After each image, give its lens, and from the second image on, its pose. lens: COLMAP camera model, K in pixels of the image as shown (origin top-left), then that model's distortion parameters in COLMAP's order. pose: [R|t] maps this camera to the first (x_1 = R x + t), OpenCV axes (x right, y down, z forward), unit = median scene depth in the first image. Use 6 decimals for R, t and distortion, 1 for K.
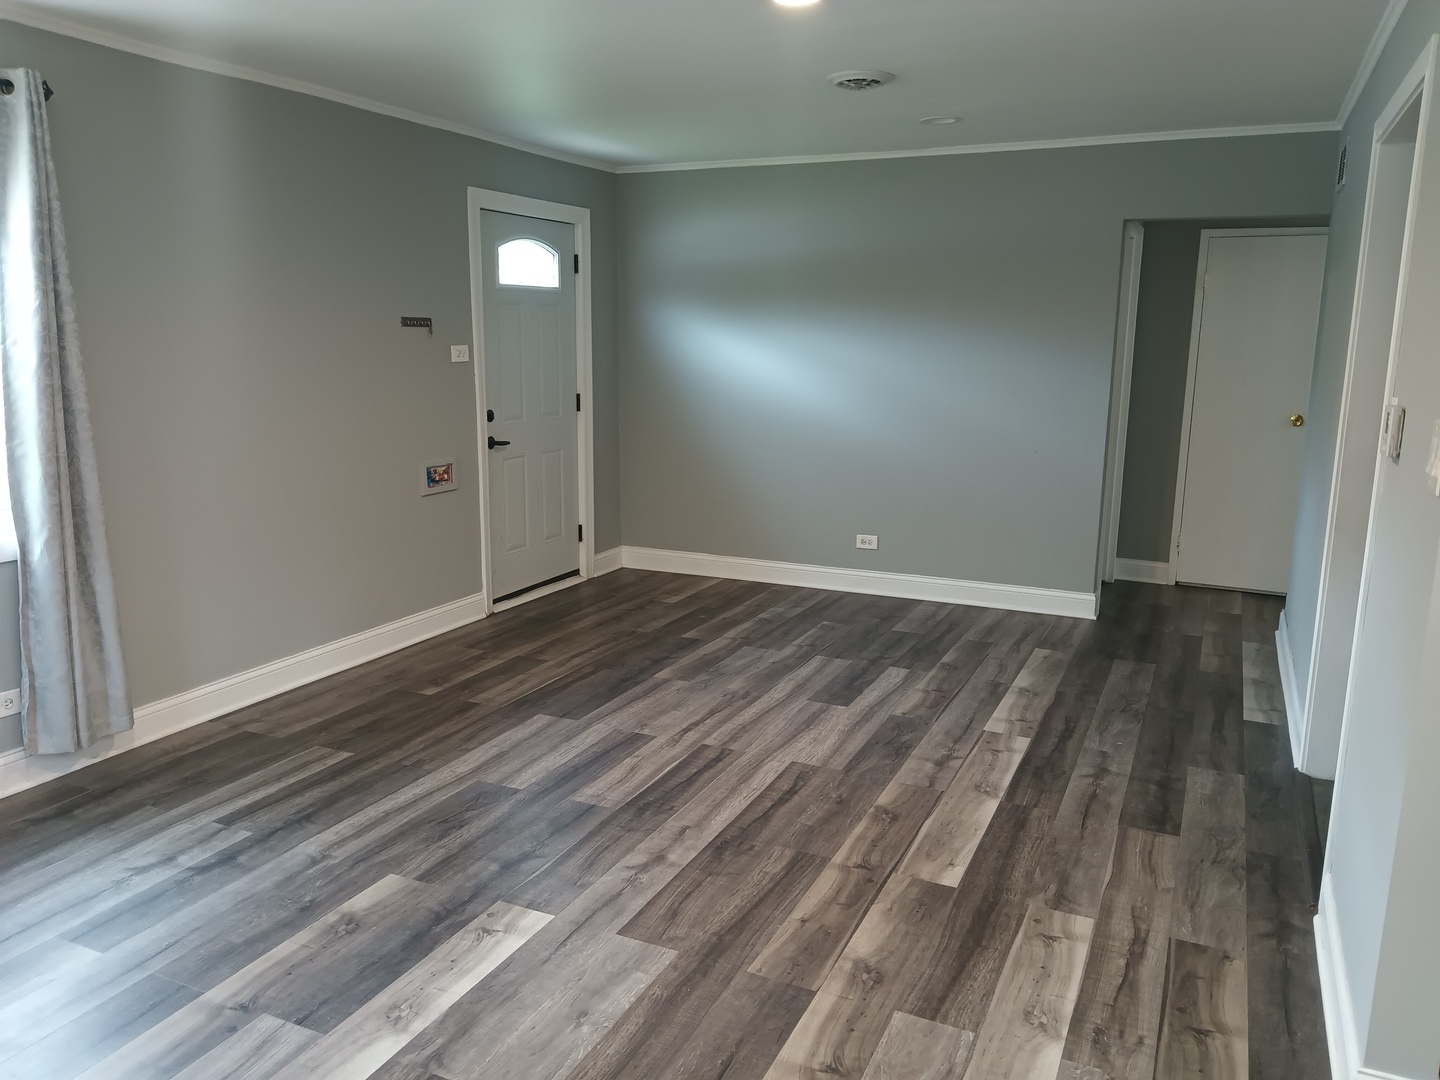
lens RADIAL K [[1096.4, 0, 720.1], [0, 1096.4, 538.2], [0, 0, 1]] dist [0.056584, -0.039309]
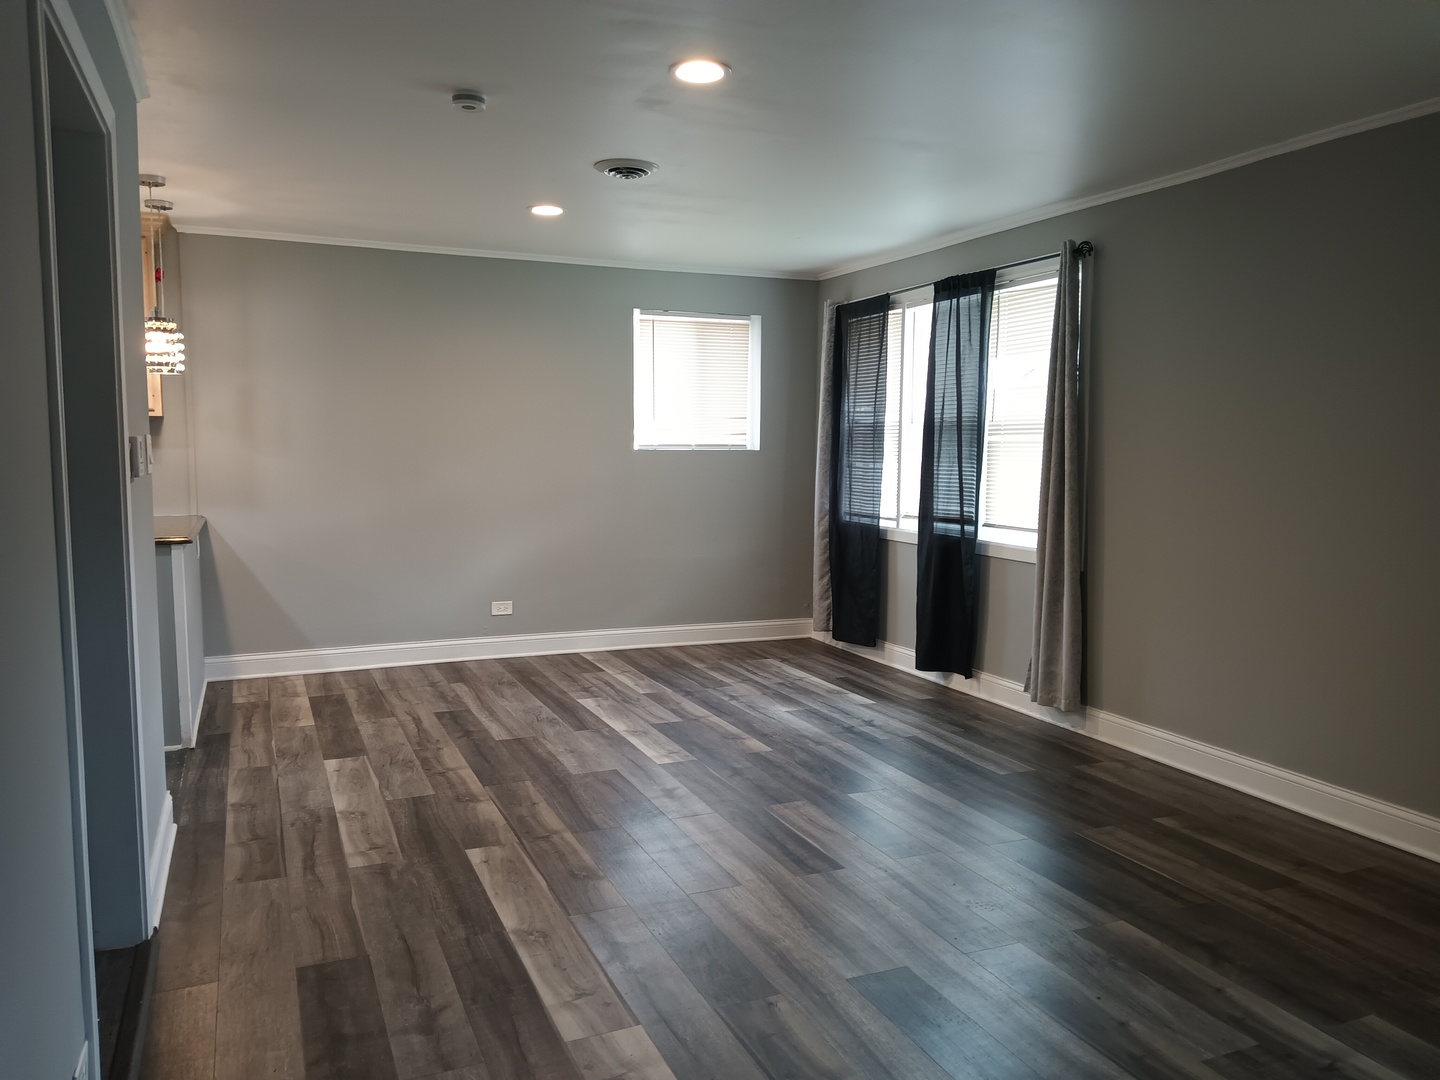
lens RADIAL K [[1096.4, 0, 719.6], [0, 1096.4, 543.6], [0, 0, 1]] dist [0.056584, -0.039309]
pose [[-0.669785, 0.054927, -0.740521, 0.868134], [-0.153671, 0.965418, 0.210601, -0.287958], [0.726480, 0.254854, -0.638182, 1.820964]]
